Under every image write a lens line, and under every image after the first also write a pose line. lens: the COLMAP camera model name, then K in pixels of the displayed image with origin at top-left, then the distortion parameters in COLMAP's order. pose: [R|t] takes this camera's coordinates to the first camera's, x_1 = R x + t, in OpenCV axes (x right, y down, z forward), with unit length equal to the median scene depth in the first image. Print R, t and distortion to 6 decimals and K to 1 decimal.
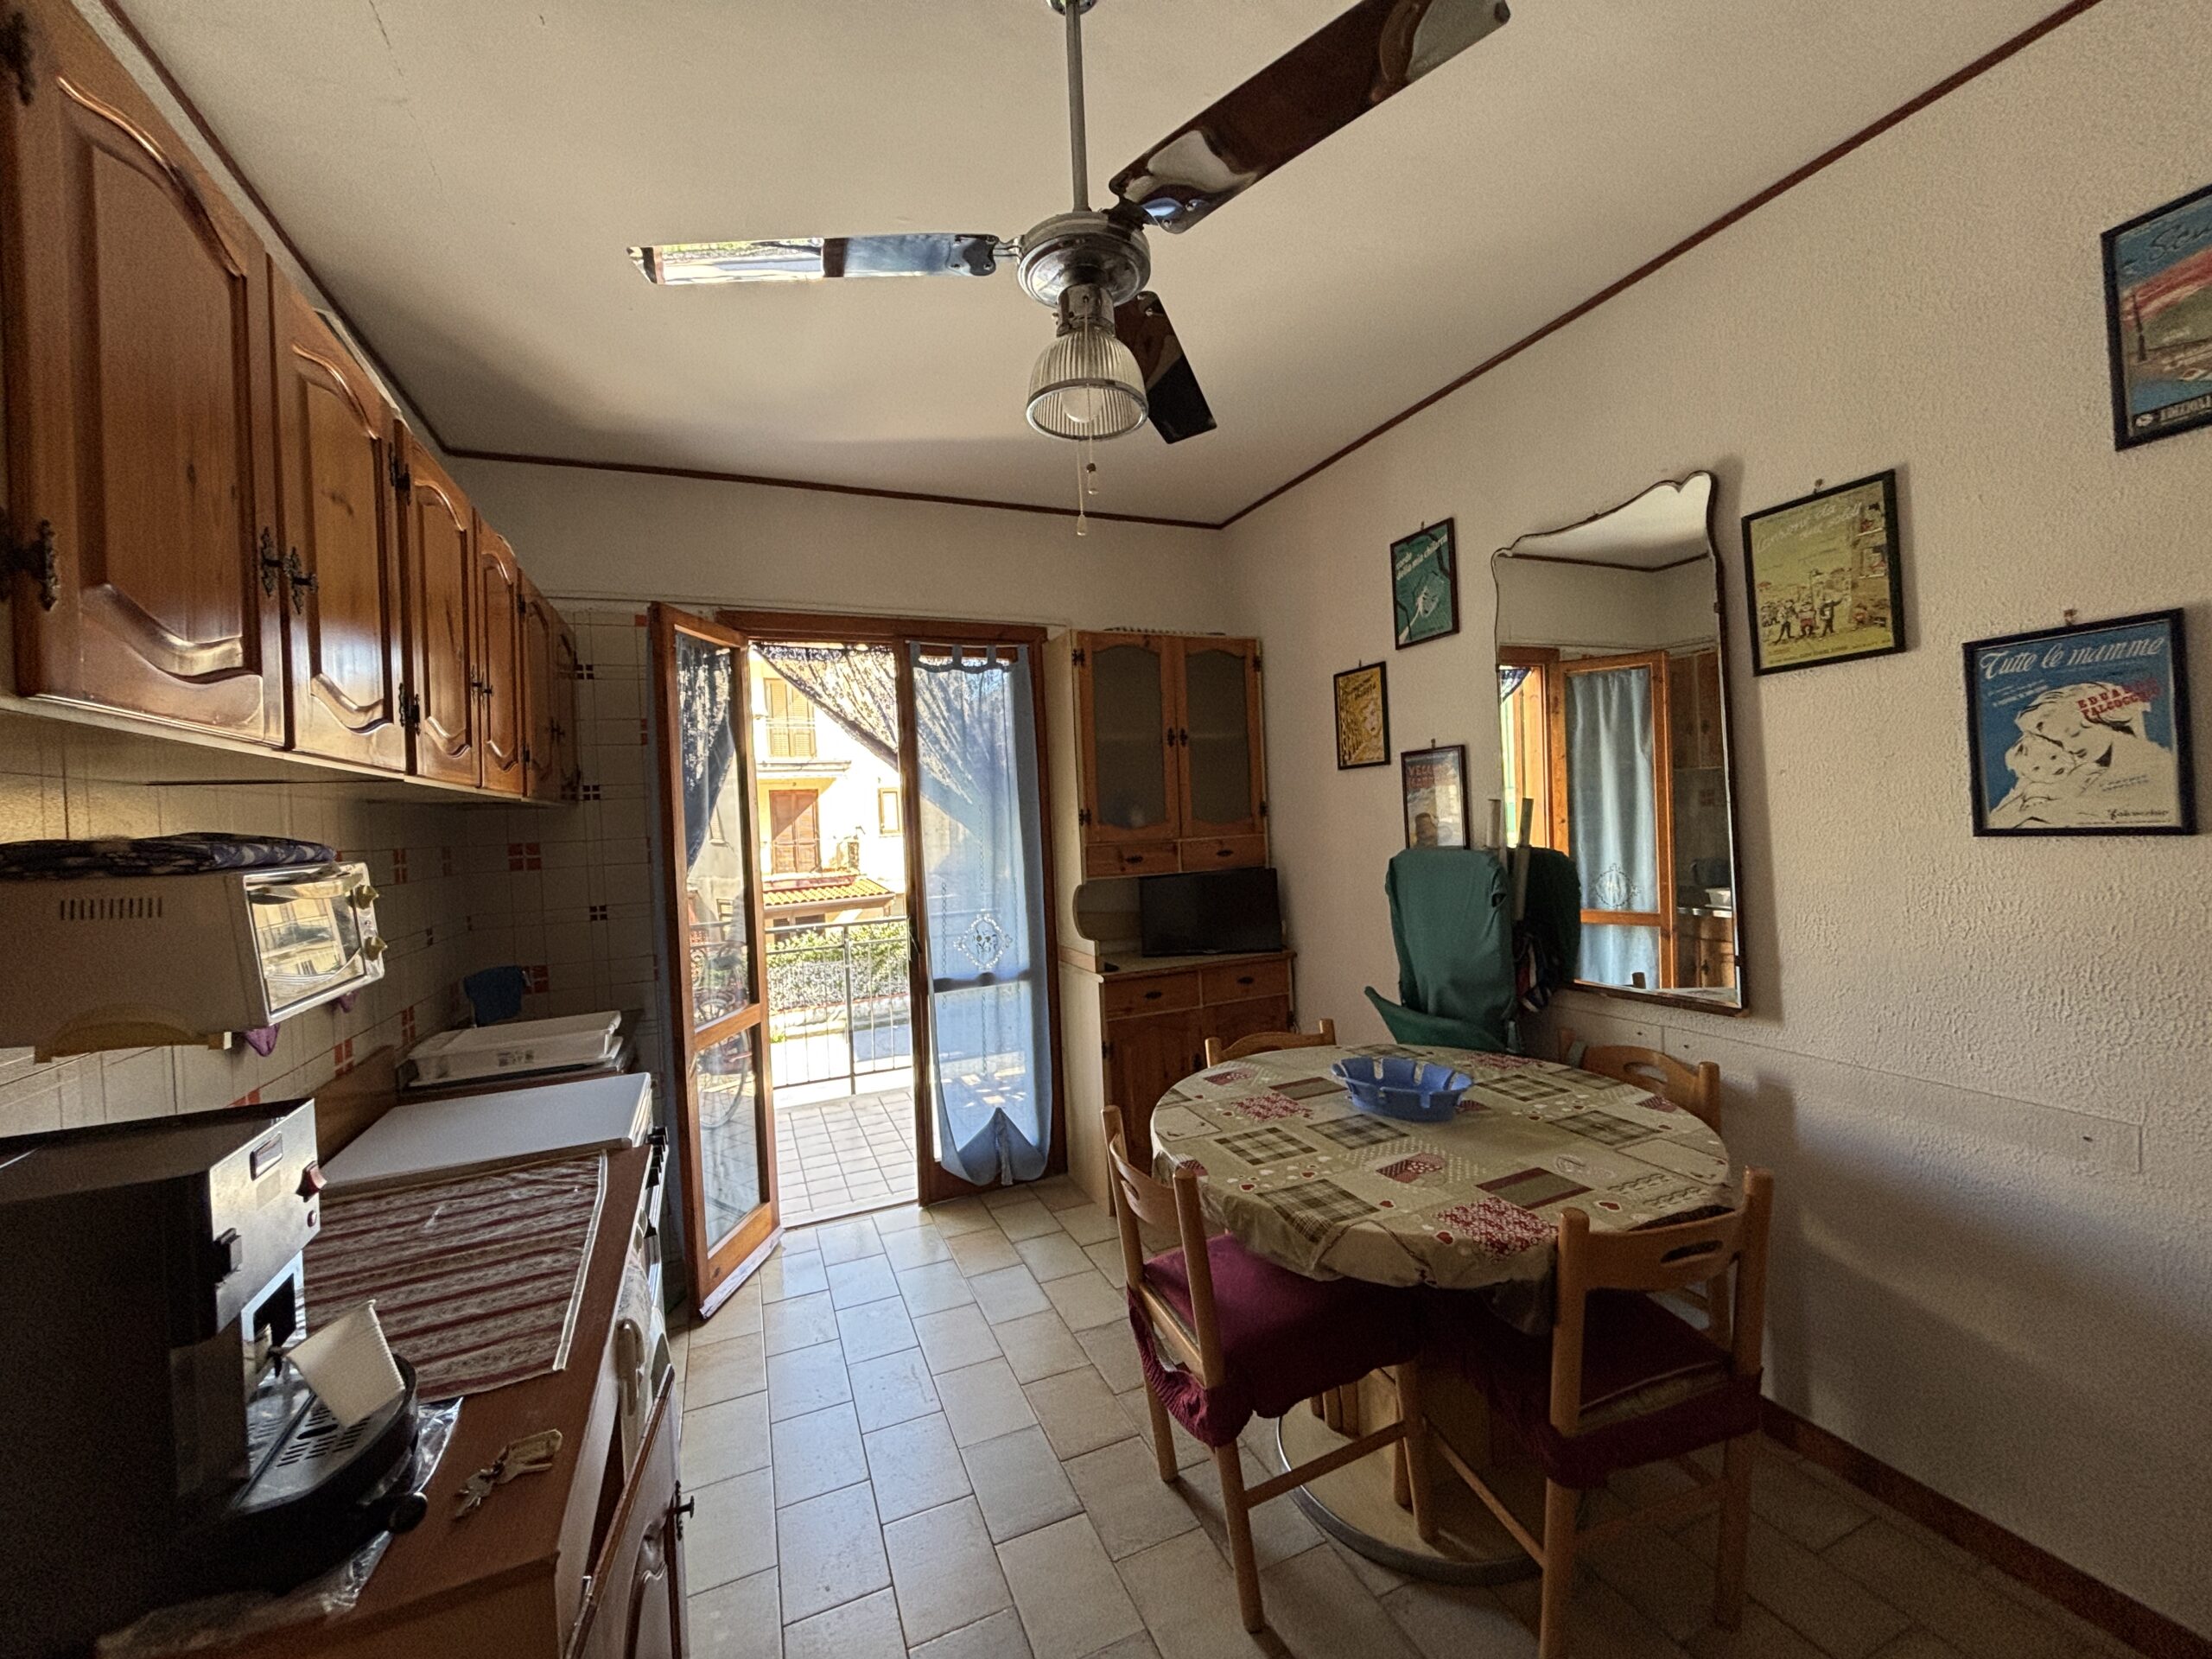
lens RADIAL K [[888.6, 0, 1104.3], [0, 888.6, 828.0], [0, 0, 1]] dist [0.002968, -0.001193]
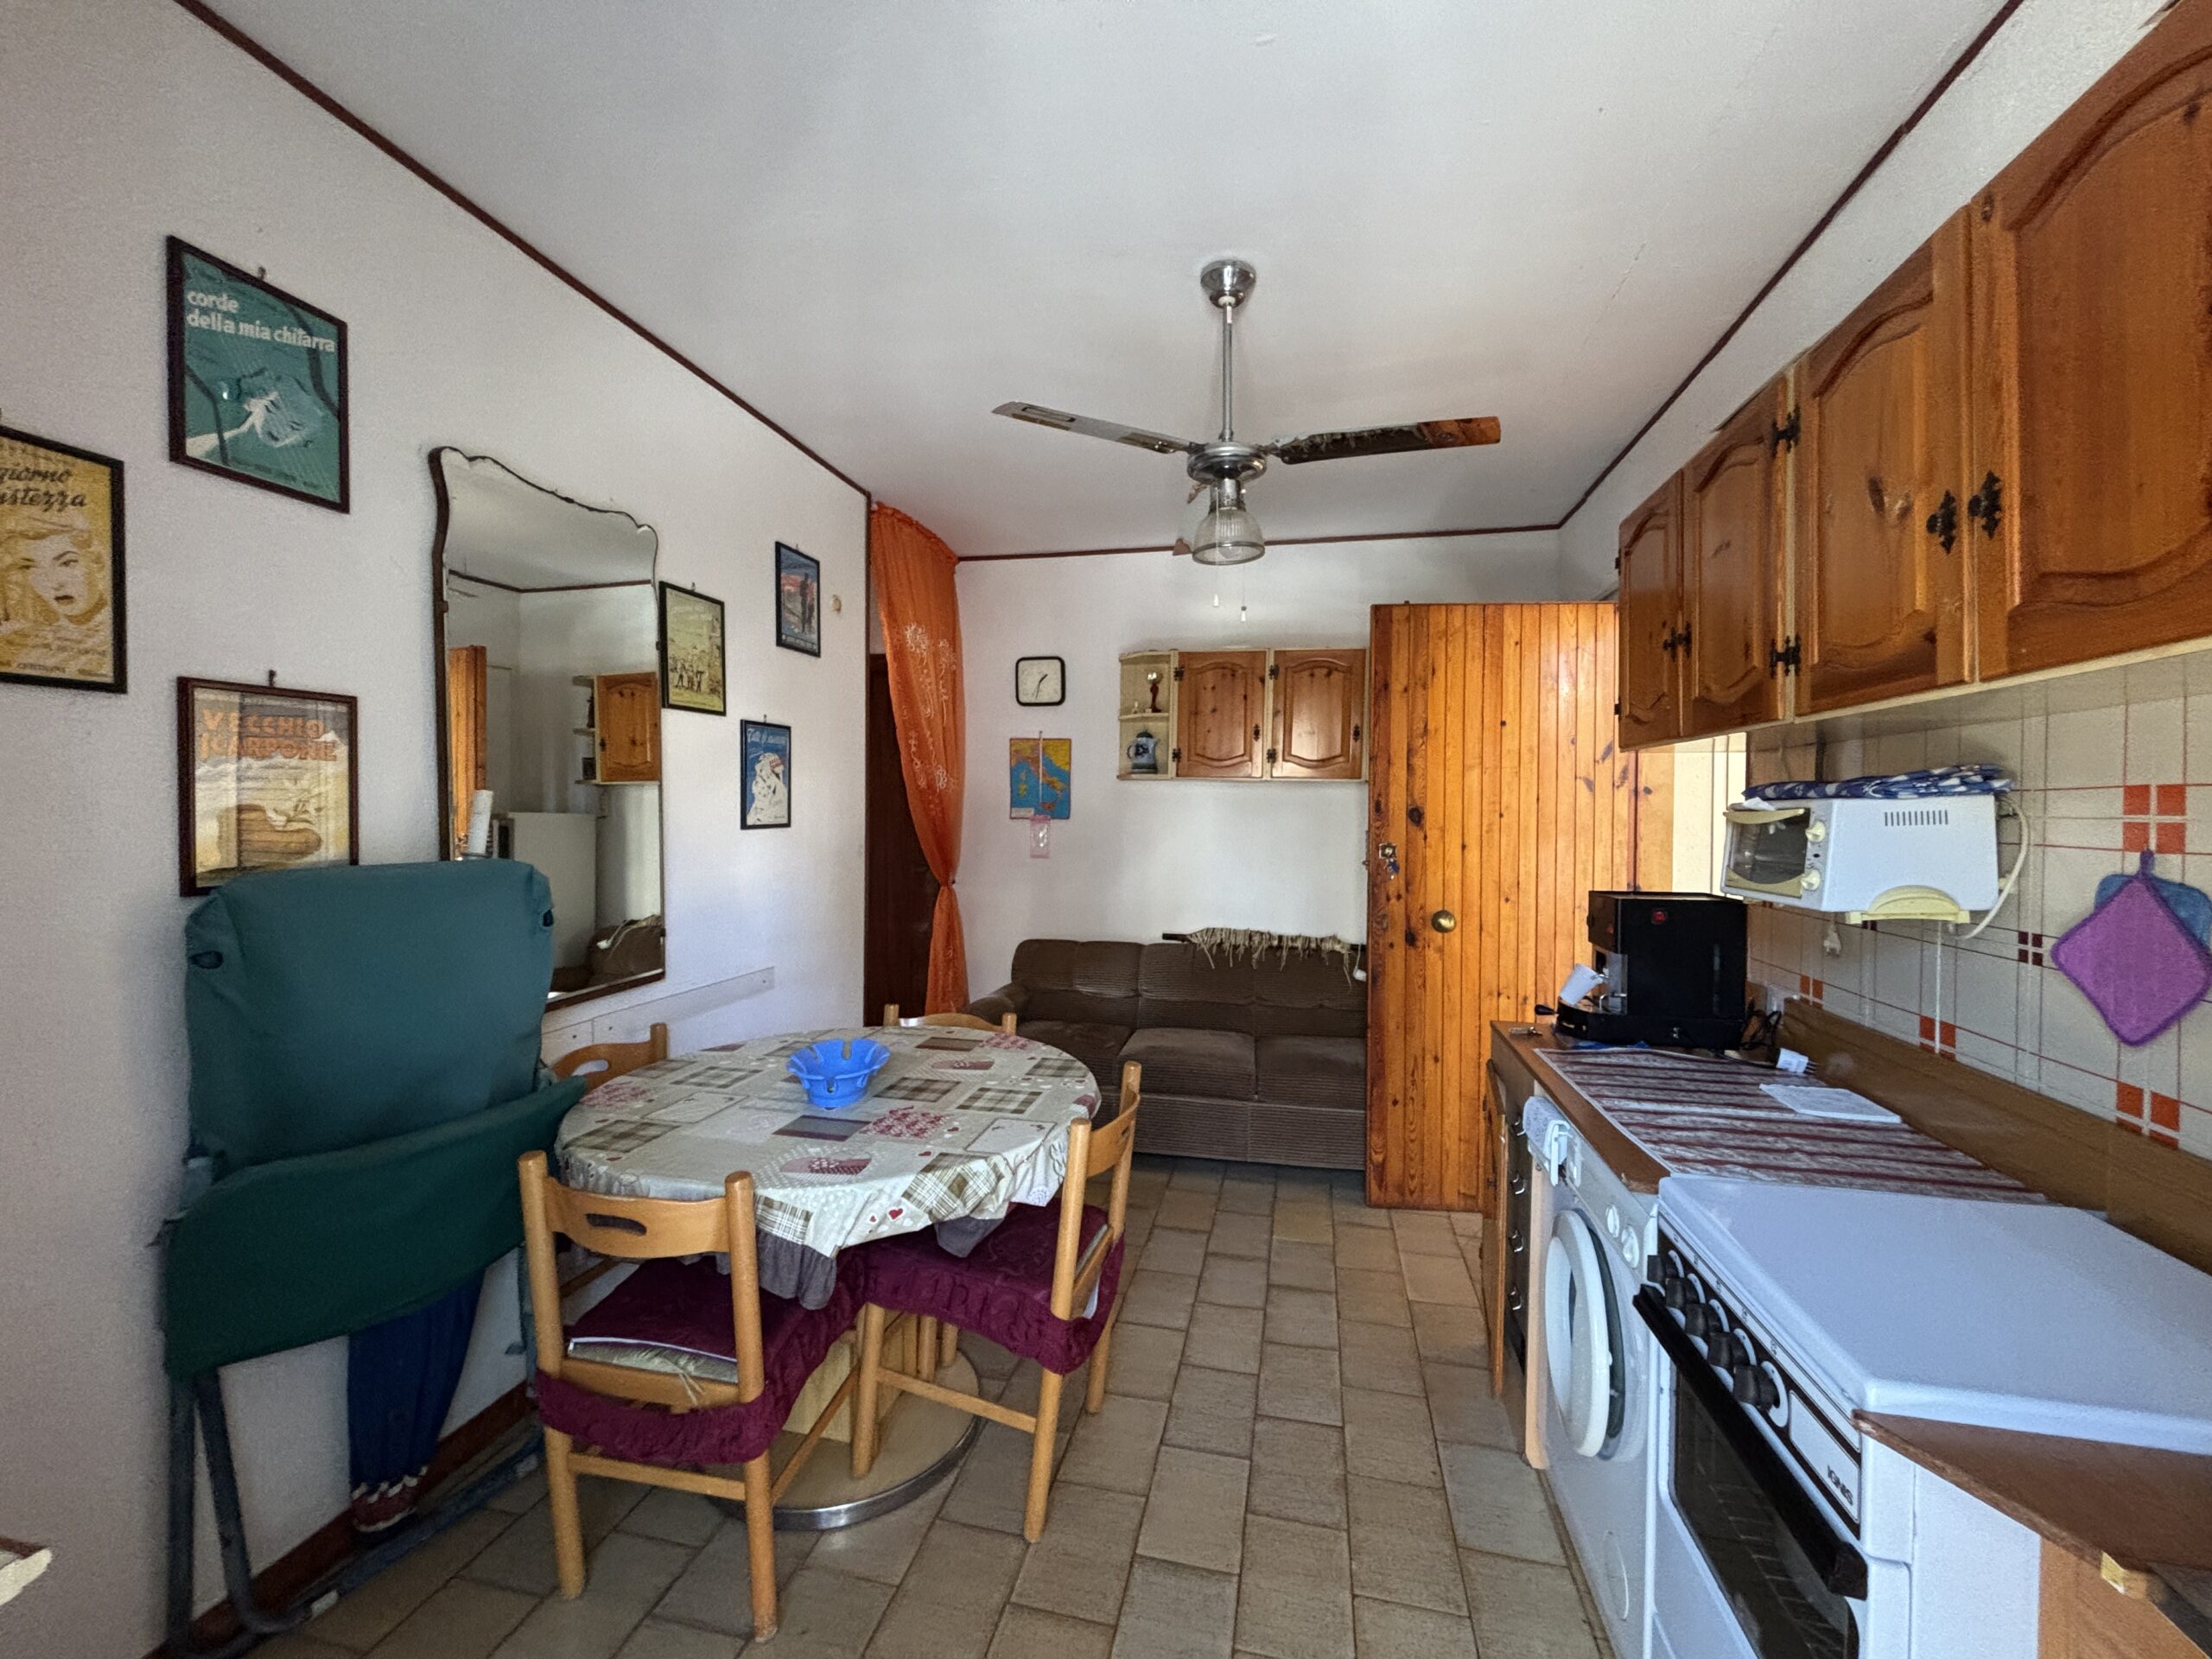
lens RADIAL K [[888.6, 0, 1117.6], [0, 888.6, 816.4], [0, 0, 1]] dist [0.002968, -0.001193]
pose [[-0.818603, 0.033389, 0.573389, -0.553878], [0.037051, 0.999299, -0.005295, 0.018069], [-0.573164, 0.016910, -0.819266, 1.736889]]
